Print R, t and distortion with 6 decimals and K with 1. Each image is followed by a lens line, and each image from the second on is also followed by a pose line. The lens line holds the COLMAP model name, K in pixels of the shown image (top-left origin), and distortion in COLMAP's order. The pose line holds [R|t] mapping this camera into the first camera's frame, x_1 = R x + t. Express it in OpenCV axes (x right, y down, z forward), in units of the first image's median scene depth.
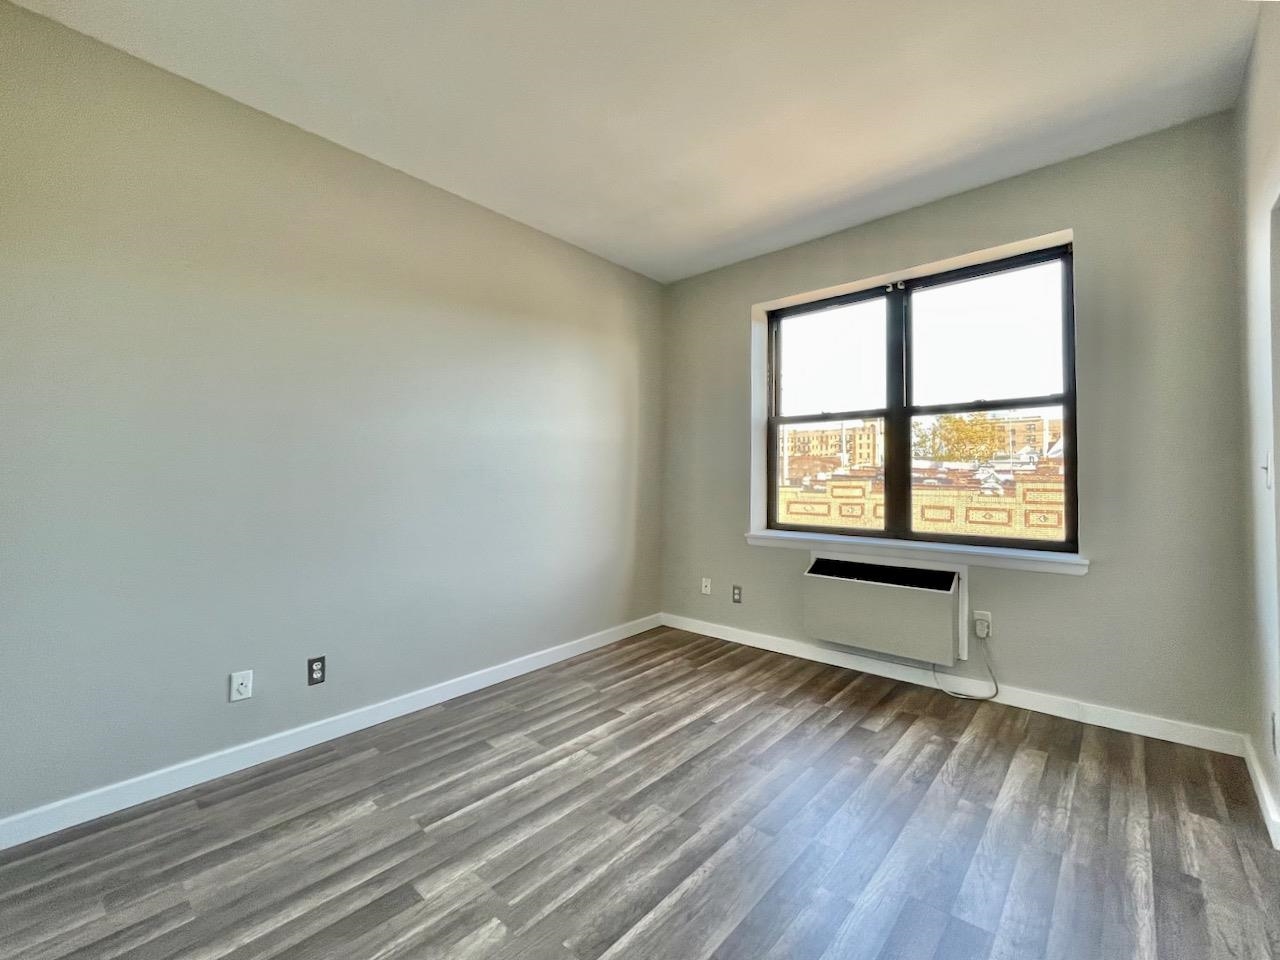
lens RADIAL K [[536.9, 0, 641.7], [0, 536.9, 483.3], [0, 0, 1]] dist [-0.004853, 0.001172]
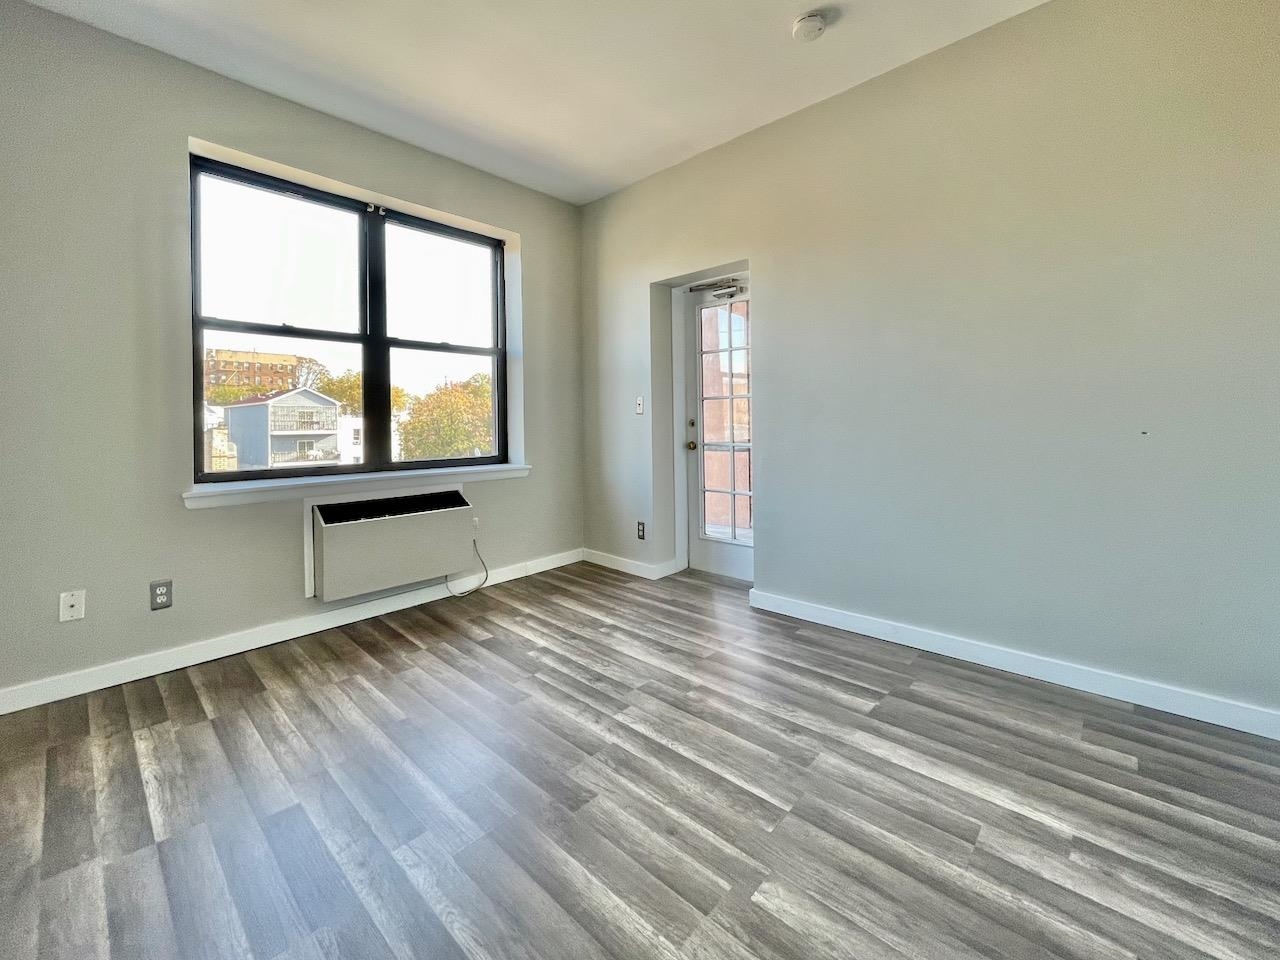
lens RADIAL K [[536.9, 0, 645.8], [0, 536.9, 437.4], [0, 0, 1]] dist [-0.004853, 0.001172]
pose [[-0.002977, -0.030256, 0.999538, -0.671999], [0.010027, 0.999491, 0.030284, 0.023628], [-0.999945, 0.010112, -0.002672, 0.702618]]
